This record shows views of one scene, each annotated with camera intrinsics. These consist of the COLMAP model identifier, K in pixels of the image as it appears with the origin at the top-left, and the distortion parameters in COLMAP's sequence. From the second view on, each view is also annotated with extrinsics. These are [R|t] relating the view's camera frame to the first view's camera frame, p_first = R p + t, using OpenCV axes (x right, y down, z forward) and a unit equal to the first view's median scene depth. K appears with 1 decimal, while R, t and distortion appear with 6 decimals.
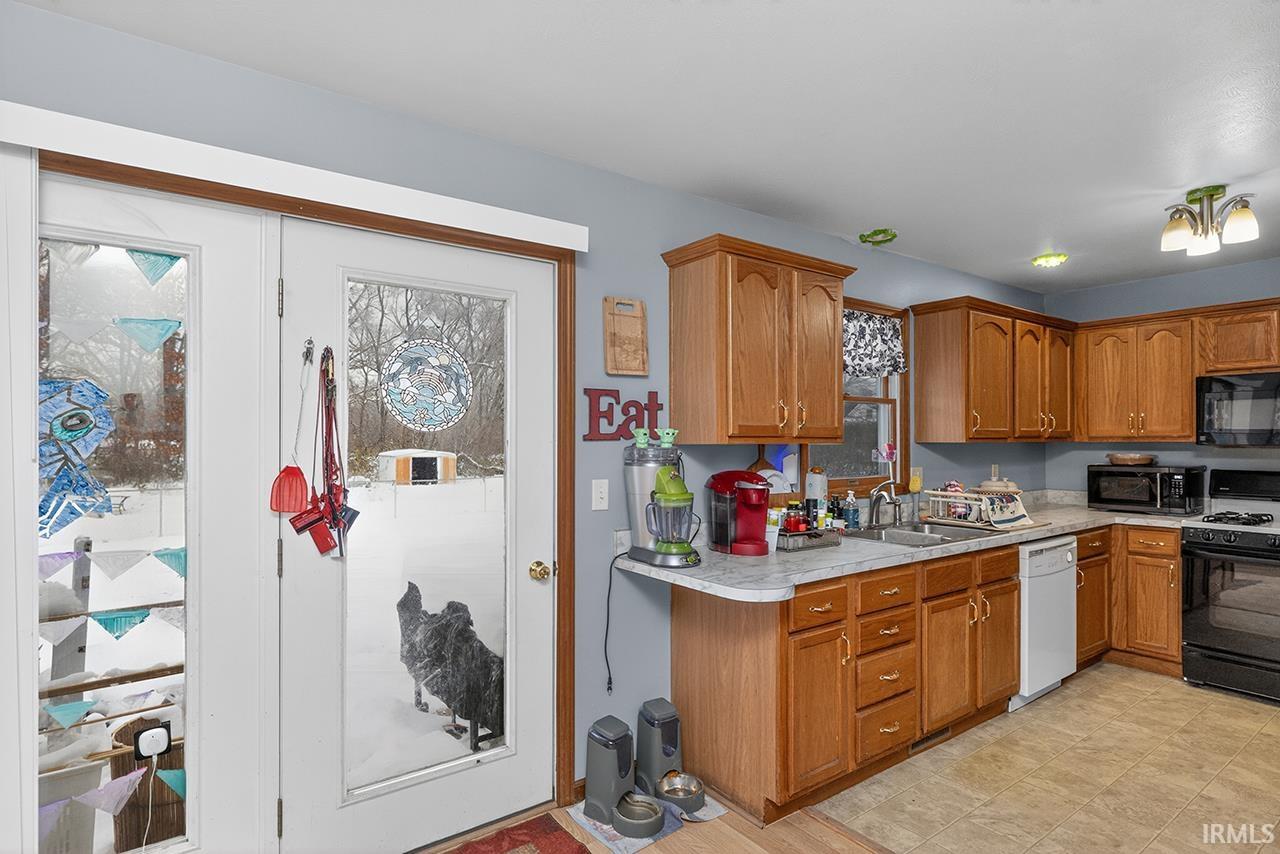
lens RADIAL K [[664.1, 0, 641.8], [0, 664.1, 437.9], [0, 0, 1]] dist [-0.001669, 0.000827]
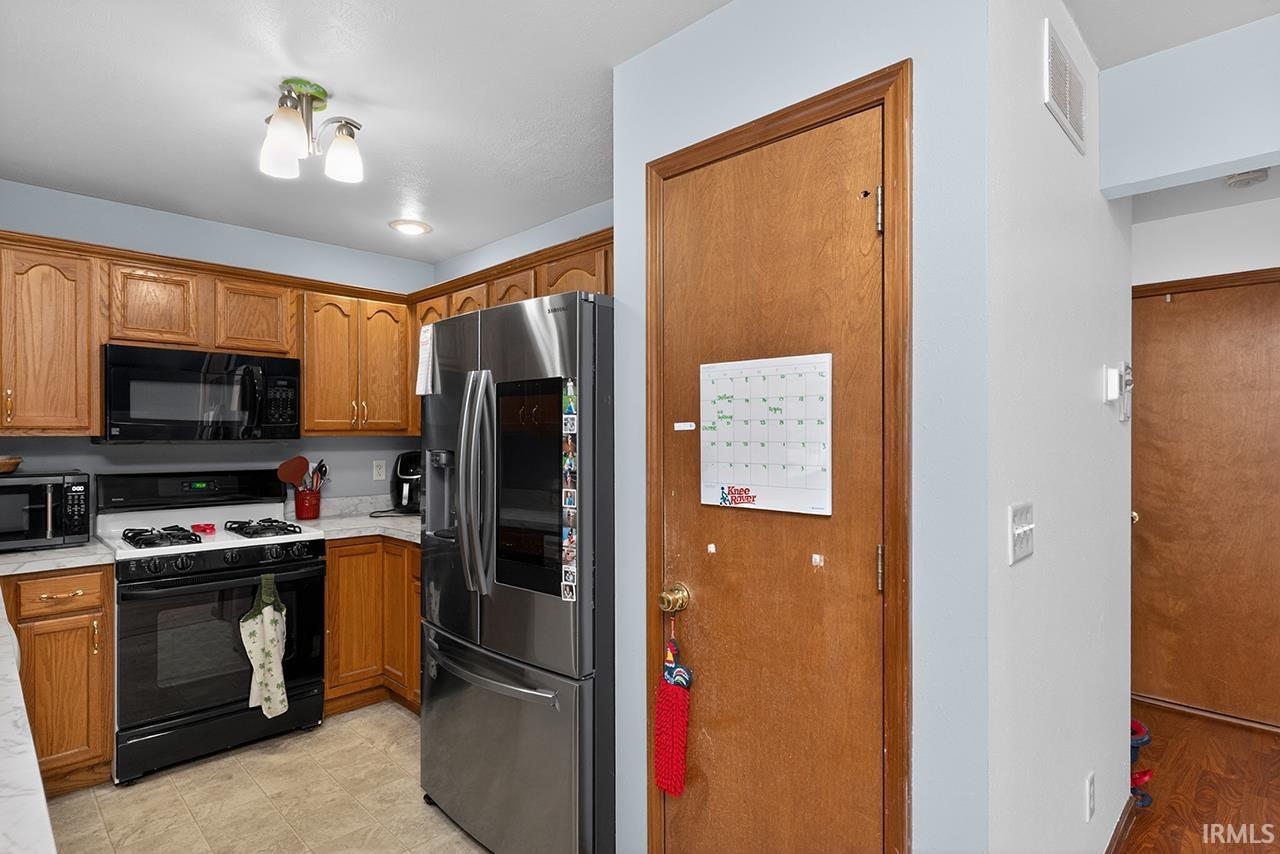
lens RADIAL K [[664.1, 0, 634.4], [0, 664.1, 437.6], [0, 0, 1]] dist [-0.001669, 0.000827]
pose [[-0.158695, 0.003441, 0.987322, 0.059275], [-0.001481, 0.999992, -0.003723, 0.010141], [-0.987327, -0.002053, -0.158688, 0.604097]]
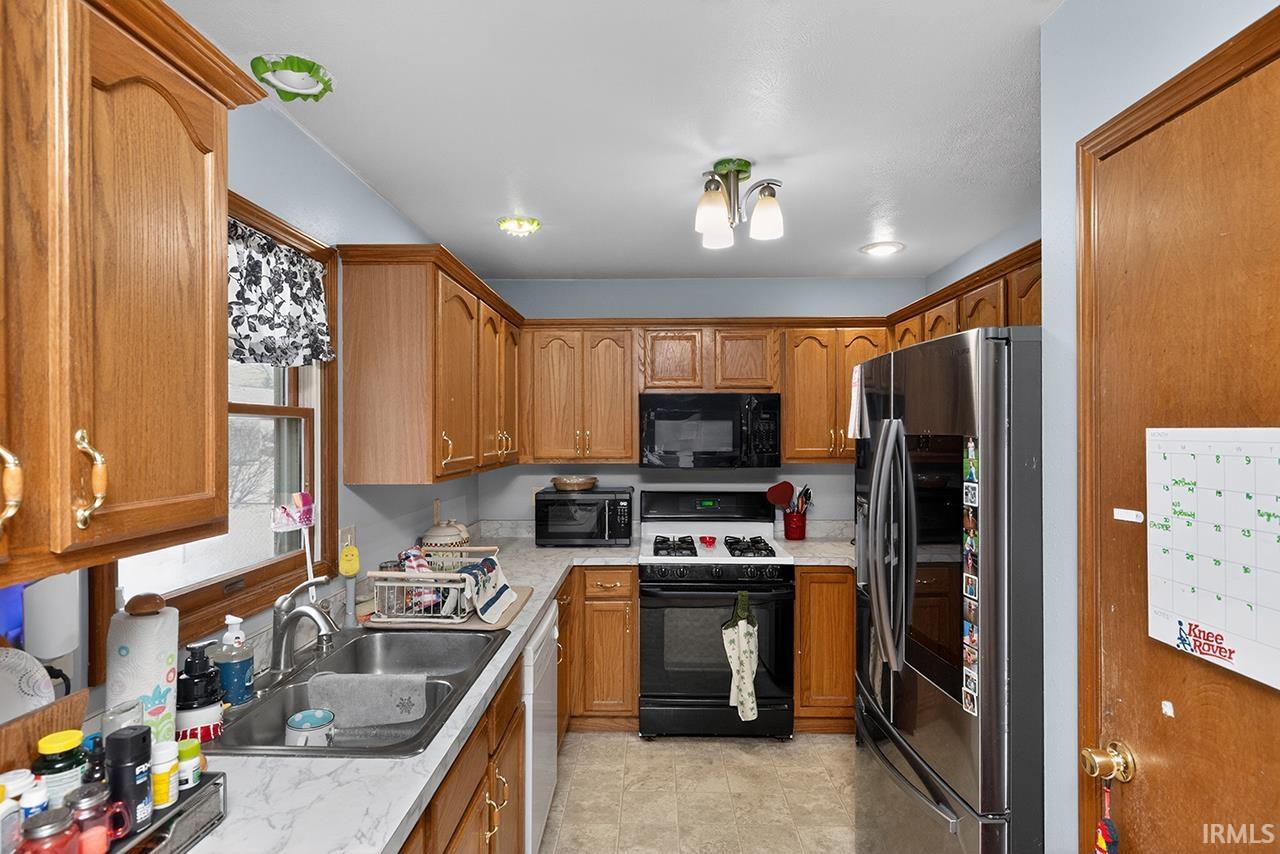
lens RADIAL K [[664.1, 0, 634.9], [0, 664.1, 431.1], [0, 0, 1]] dist [-0.001669, 0.000827]
pose [[0.613754, 0.001206, 0.789496, 0.119911], [-0.000897, 0.999999, -0.000830, -0.042338], [-0.789497, -0.000198, 0.613755, 0.480271]]
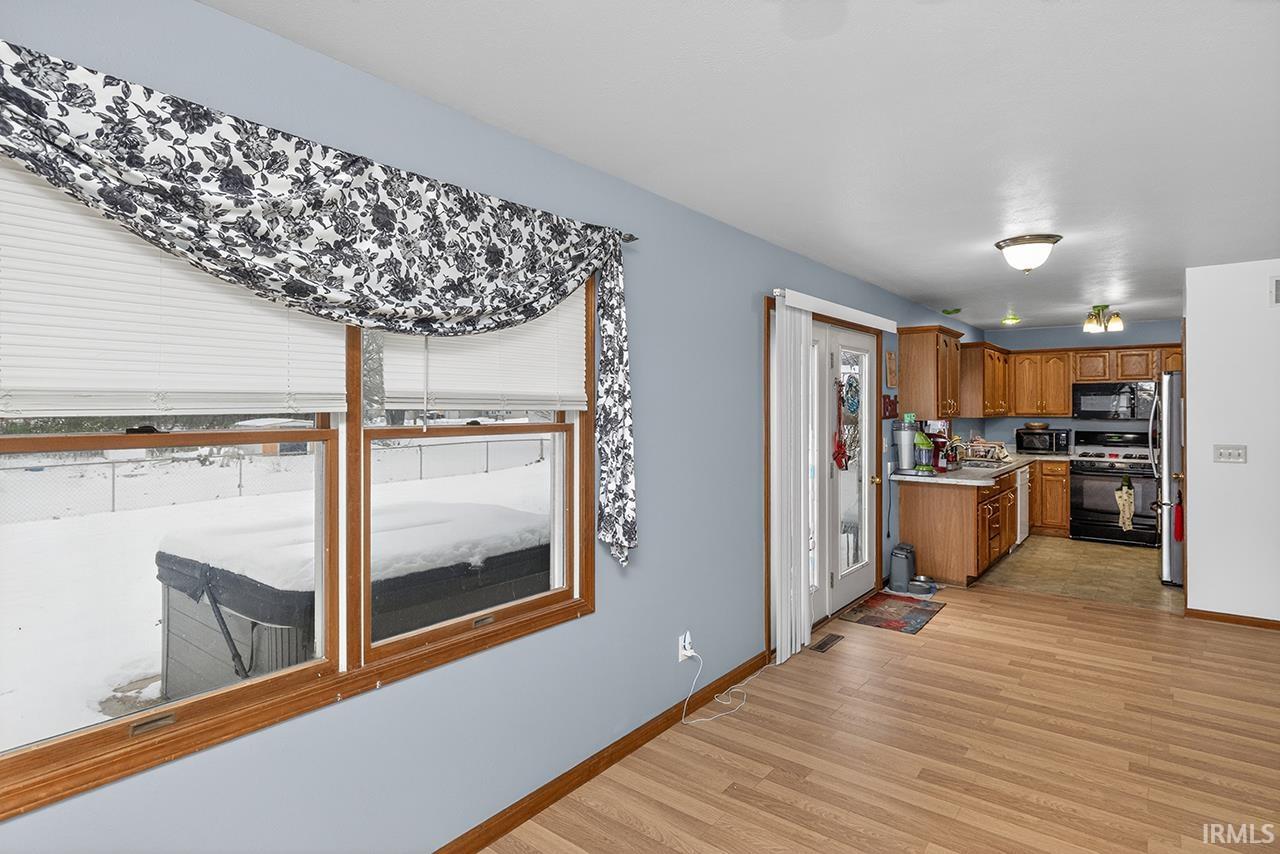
lens RADIAL K [[664.1, 0, 624.5], [0, 664.1, 402.5], [0, 0, 1]] dist [-0.001669, 0.000827]
pose [[0.967257, 0.003976, 0.253767, -1.006520], [-0.003402, 0.999991, -0.002701, -0.028512], [-0.253775, 0.001749, 0.967262, -0.596625]]
